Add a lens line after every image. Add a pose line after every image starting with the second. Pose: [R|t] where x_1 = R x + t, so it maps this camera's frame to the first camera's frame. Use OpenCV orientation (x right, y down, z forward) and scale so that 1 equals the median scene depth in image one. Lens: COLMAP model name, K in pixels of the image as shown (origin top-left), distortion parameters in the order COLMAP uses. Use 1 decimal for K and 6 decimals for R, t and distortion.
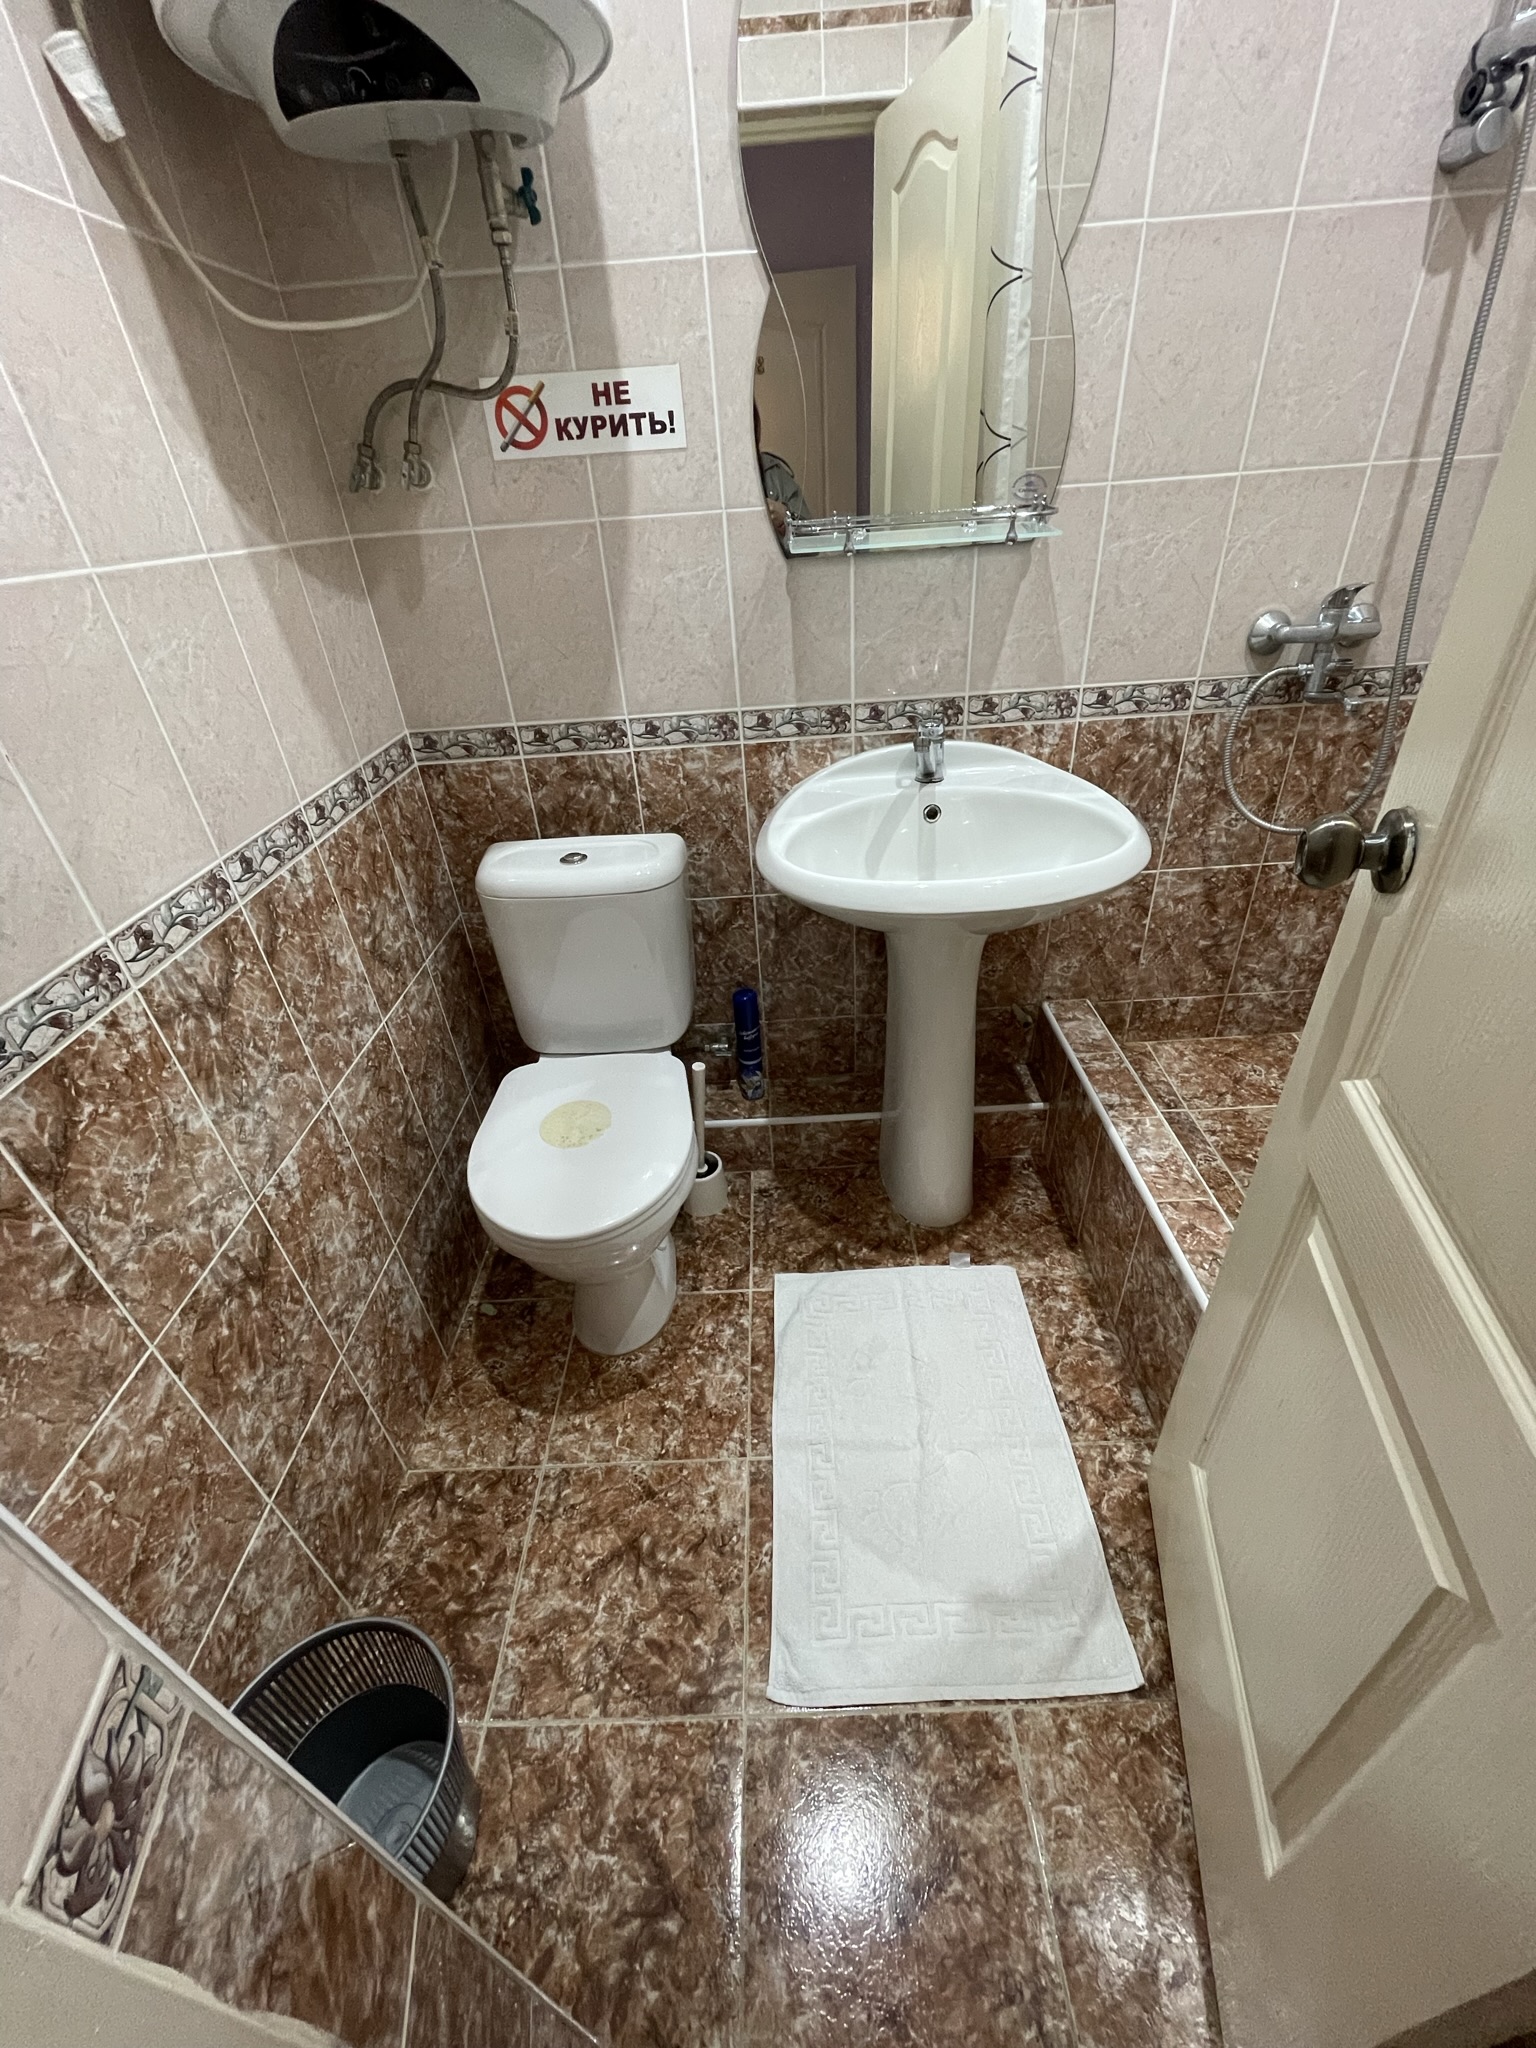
lens RADIAL K [[824.0, 0, 770.9], [0, 824.0, 1022.8], [0, 0, 1]] dist [-0.003855, 0.000359]
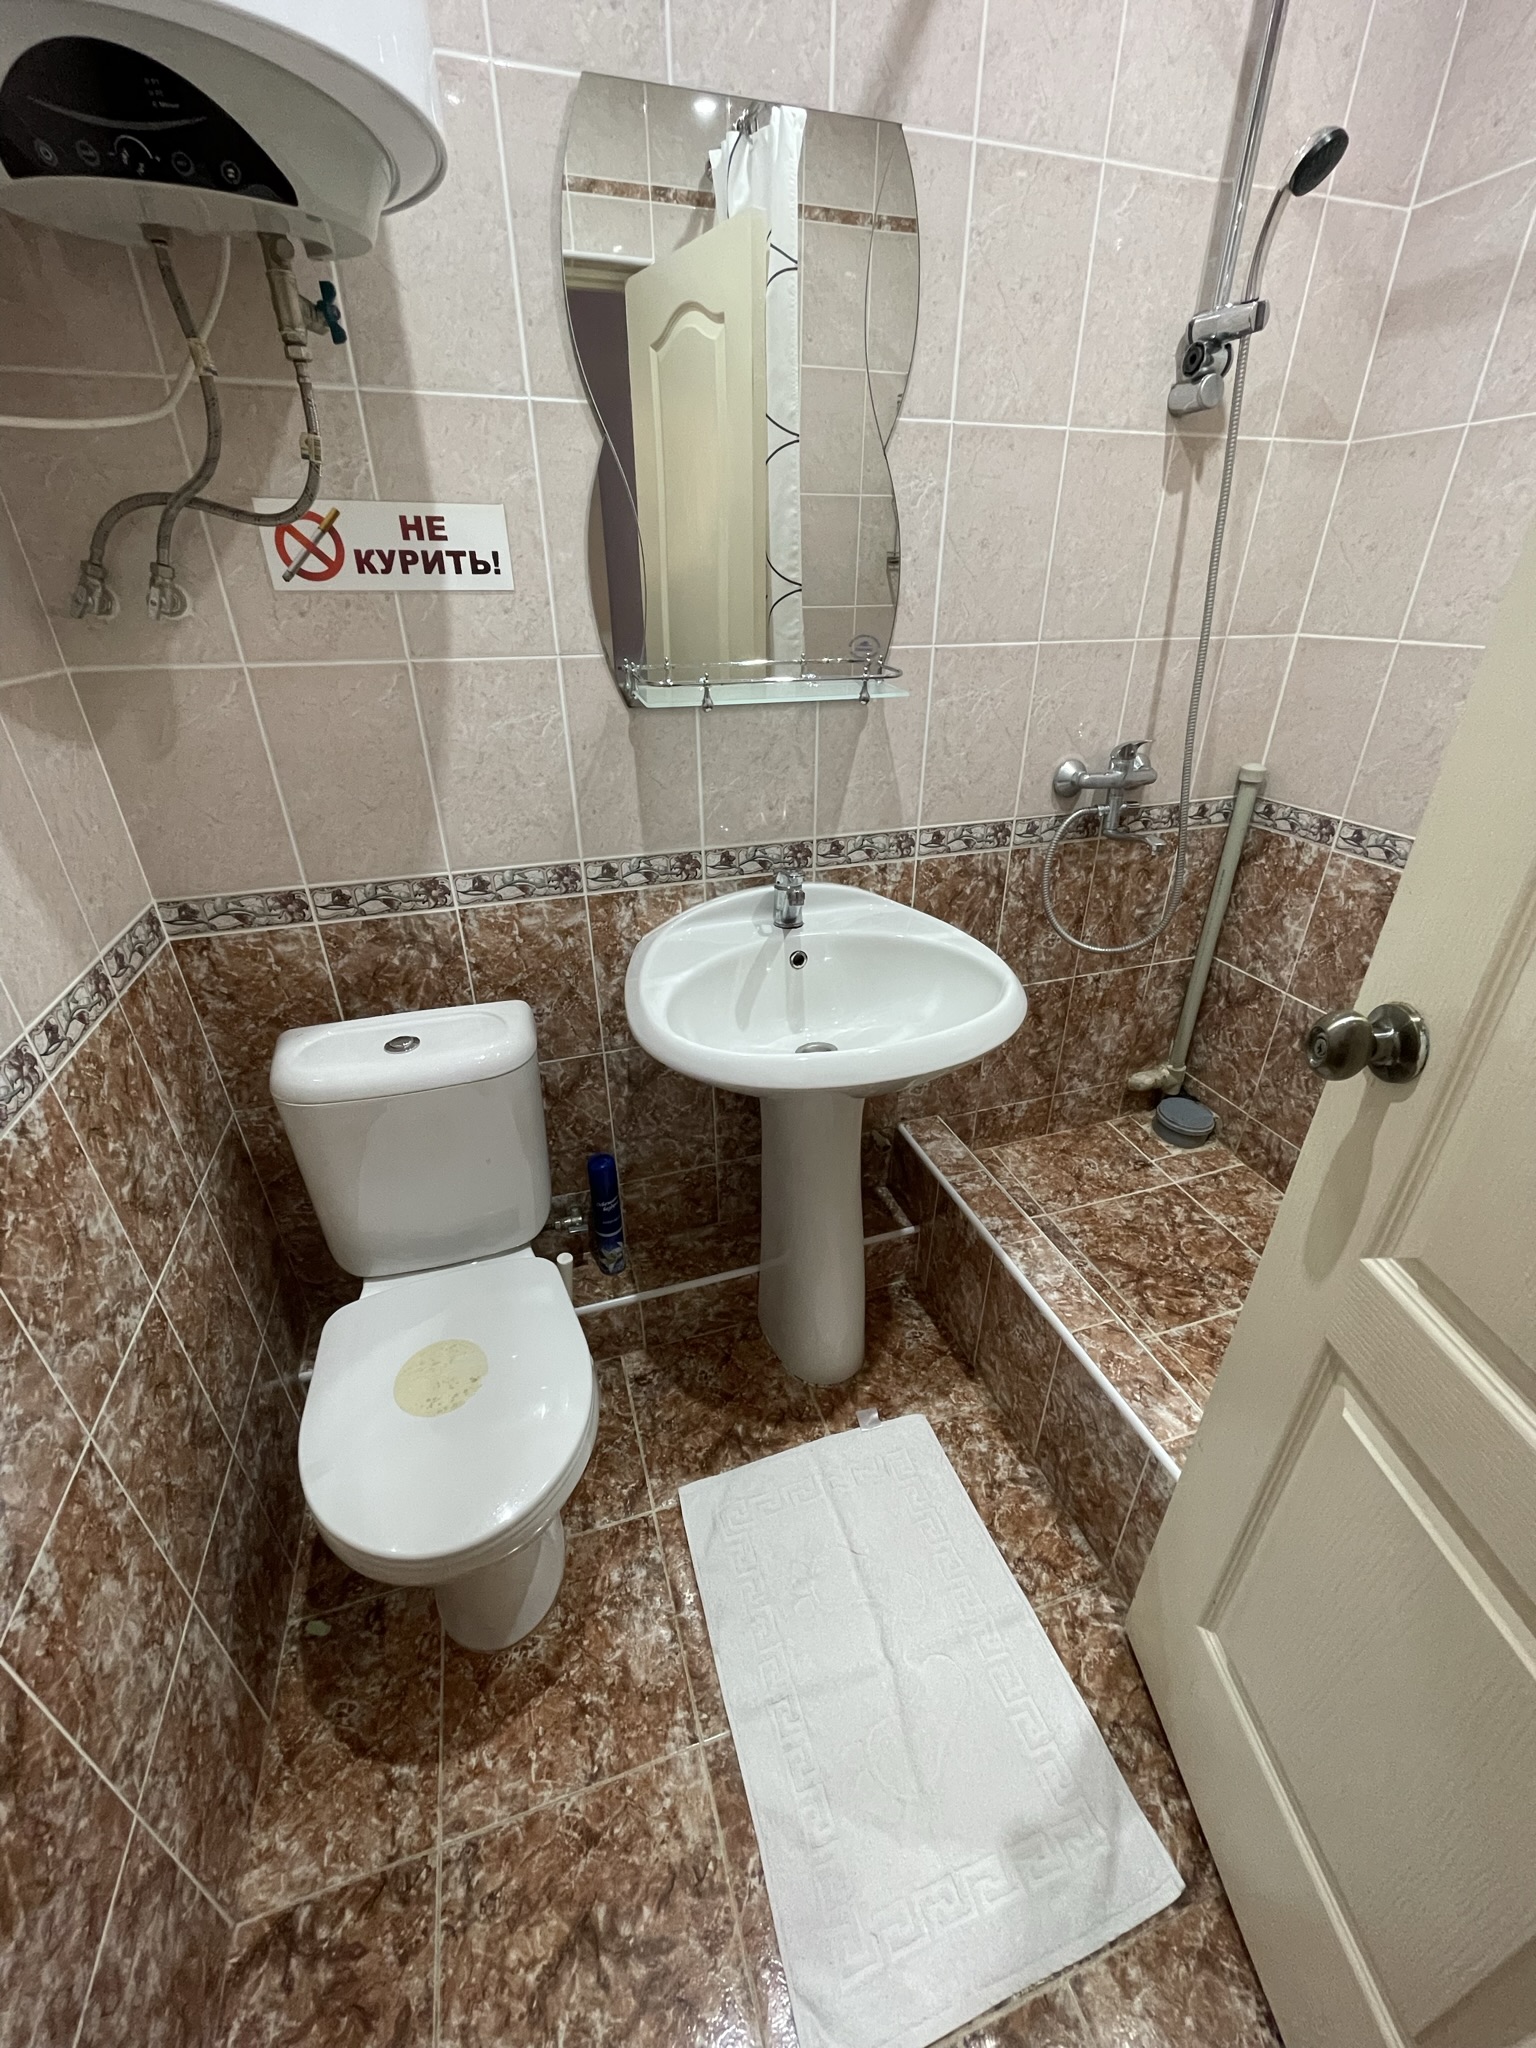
lens RADIAL K [[824.0, 0, 772.5], [0, 824.0, 1024.3], [0, 0, 1]] dist [-0.003855, 0.000359]
pose [[0.951095, -0.091936, 0.294900, -0.133280], [0.119746, 0.989764, -0.077636, -0.115306], [-0.284744, 0.109152, 0.952369, 0.103444]]
